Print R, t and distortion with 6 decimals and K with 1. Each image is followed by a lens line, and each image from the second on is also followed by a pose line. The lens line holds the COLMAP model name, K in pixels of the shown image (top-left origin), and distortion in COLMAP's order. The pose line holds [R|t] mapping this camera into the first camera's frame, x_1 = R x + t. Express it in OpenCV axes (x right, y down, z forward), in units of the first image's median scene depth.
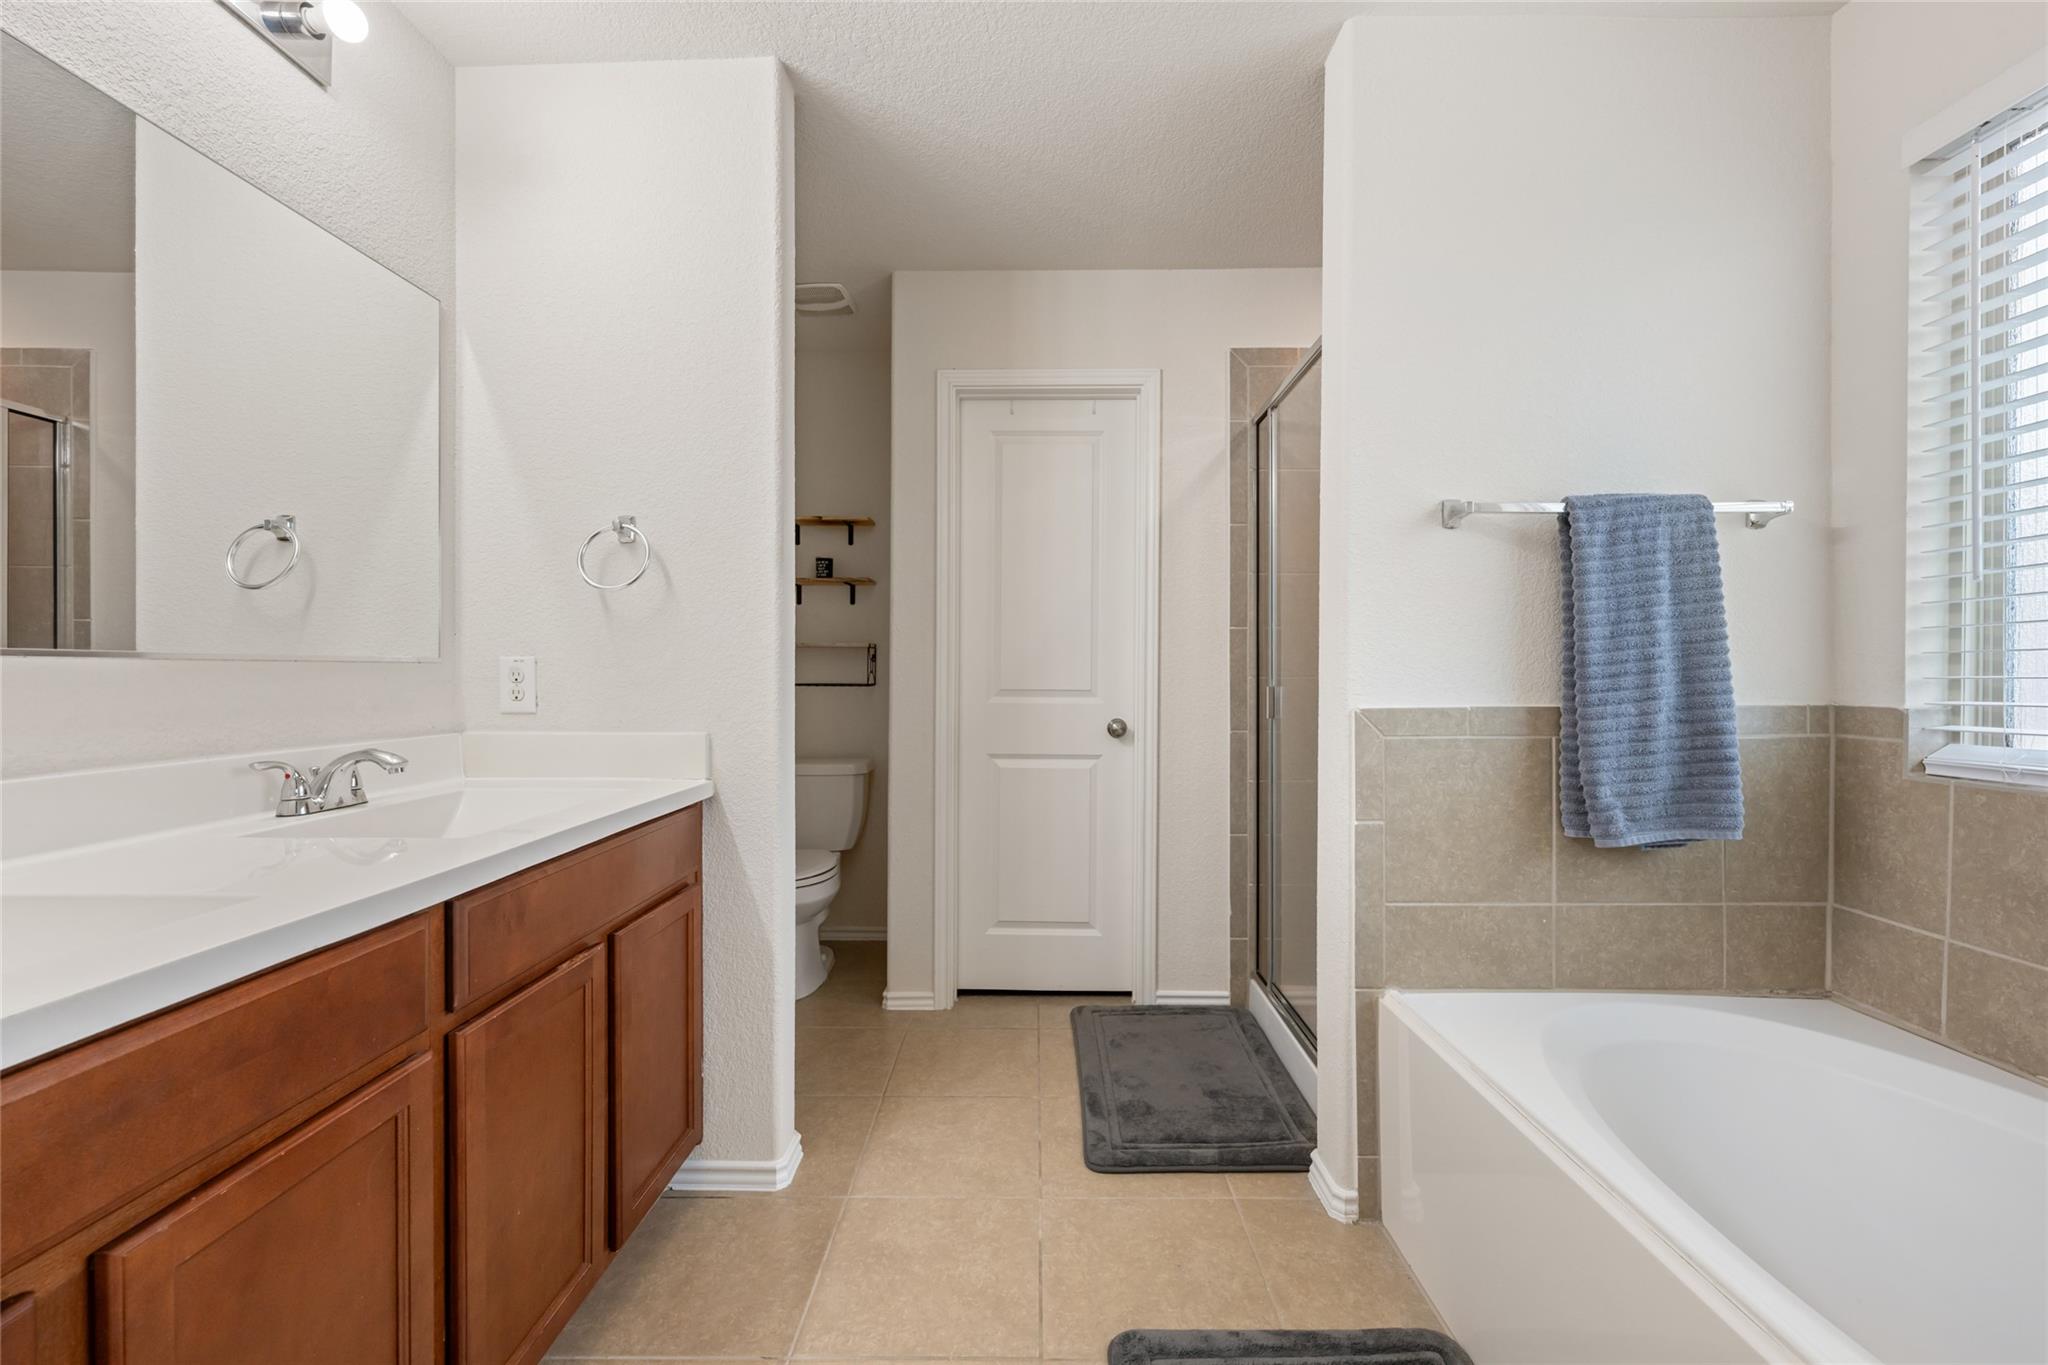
lens RADIAL K [[814.0, 0, 1035.1], [0, 814.0, 679.1], [0, 0, 1]] dist [-0.000858, -0.000147]
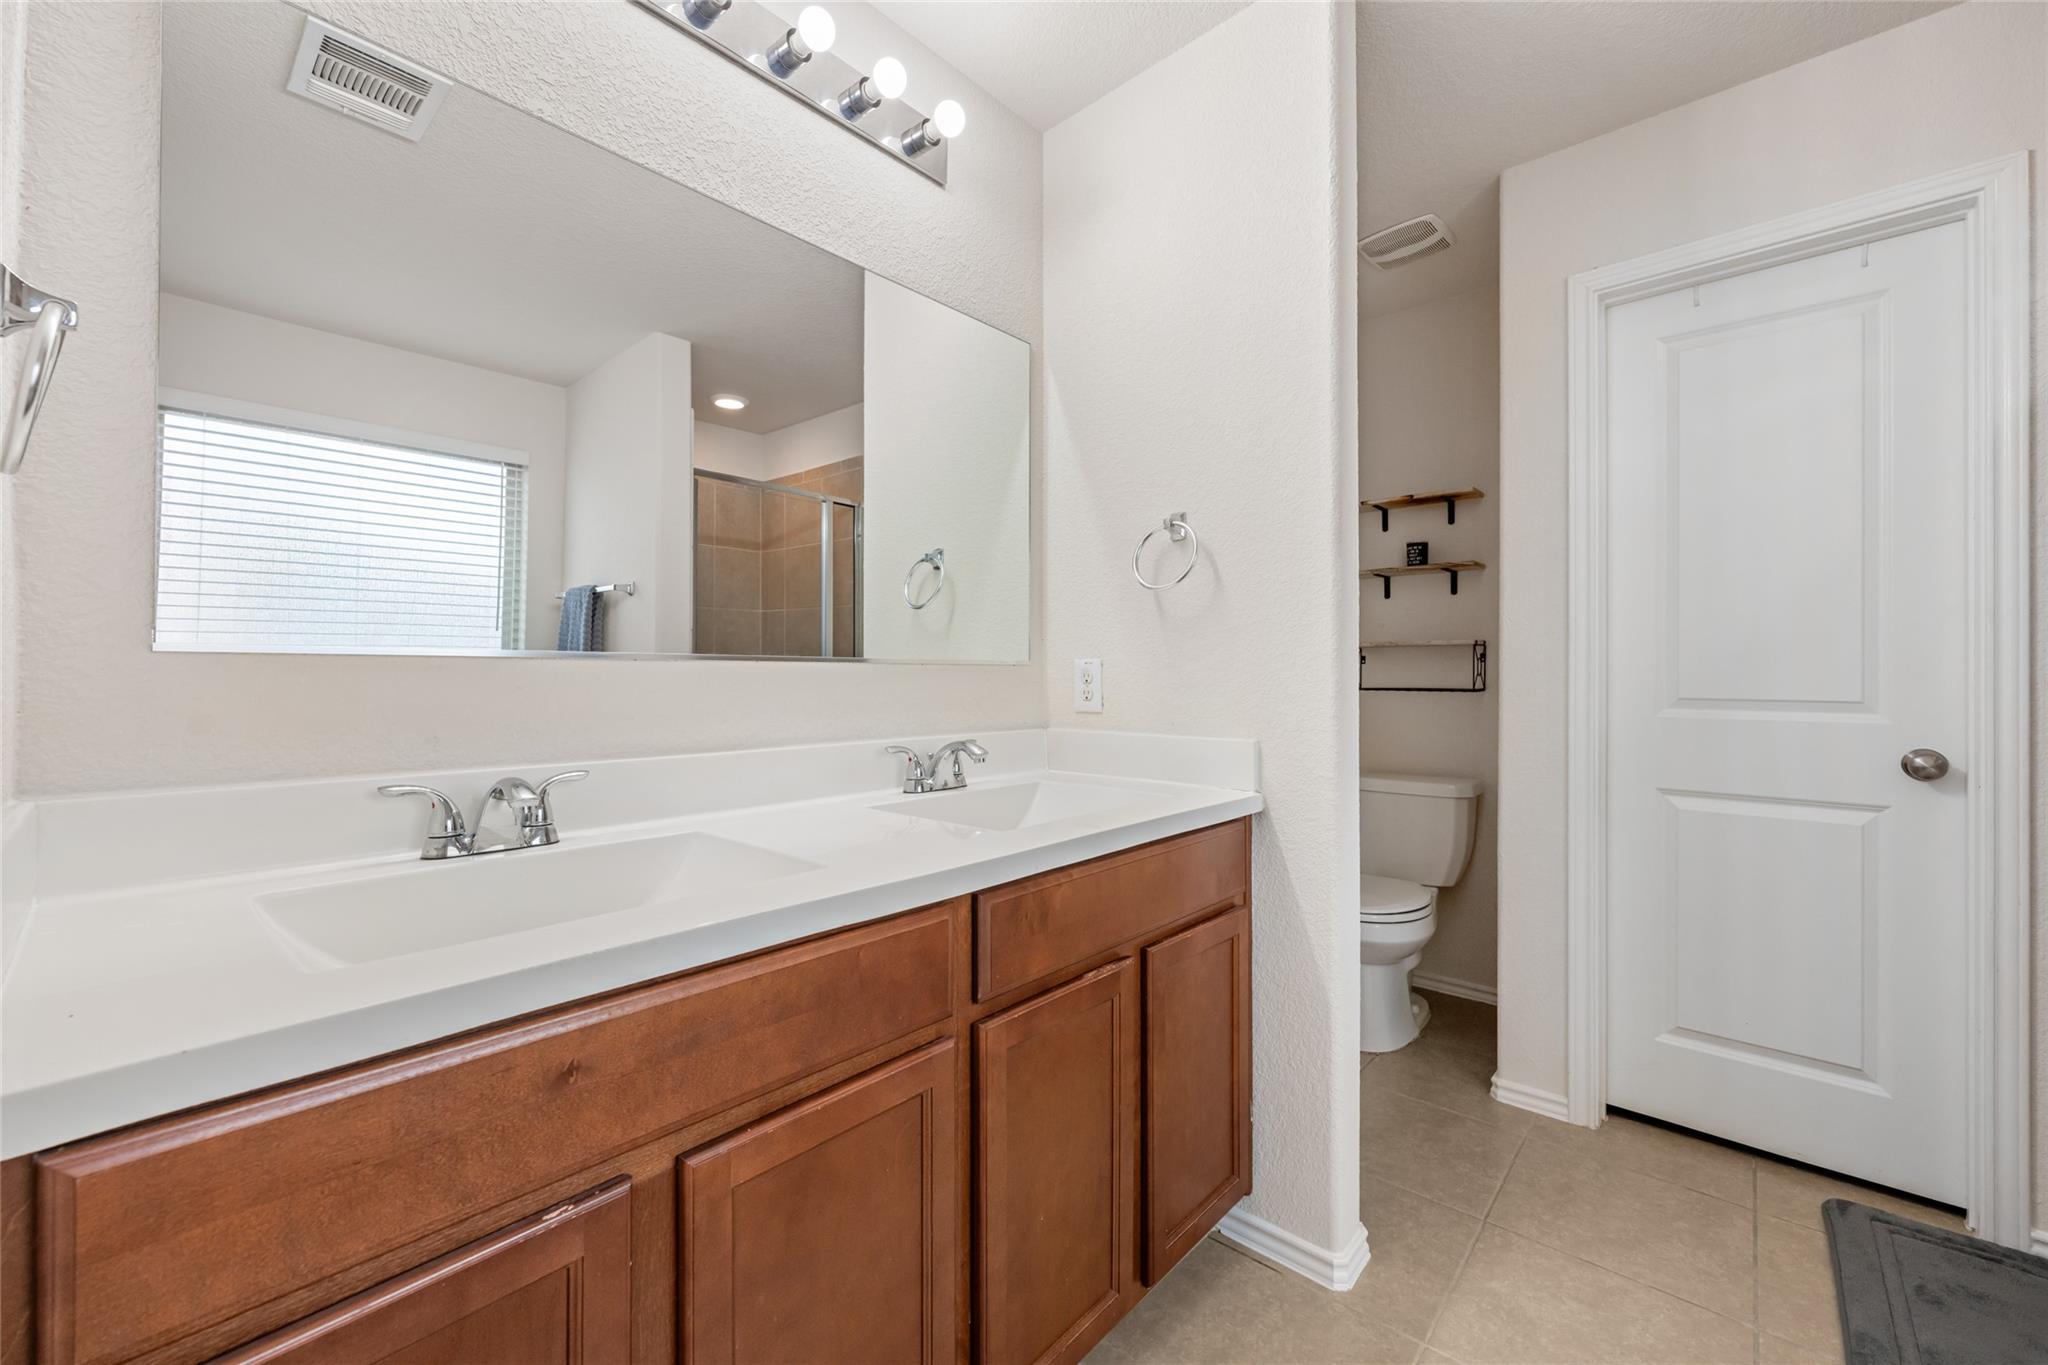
lens RADIAL K [[814.0, 0, 1017.1], [0, 814.0, 670.0], [0, 0, 1]] dist [-0.000858, -0.000147]
pose [[0.743325, -0.006353, -0.668901, 0.005065], [-0.005284, 0.999868, -0.015368, 0.003280], [0.668910, 0.014958, 0.743193, 0.150601]]
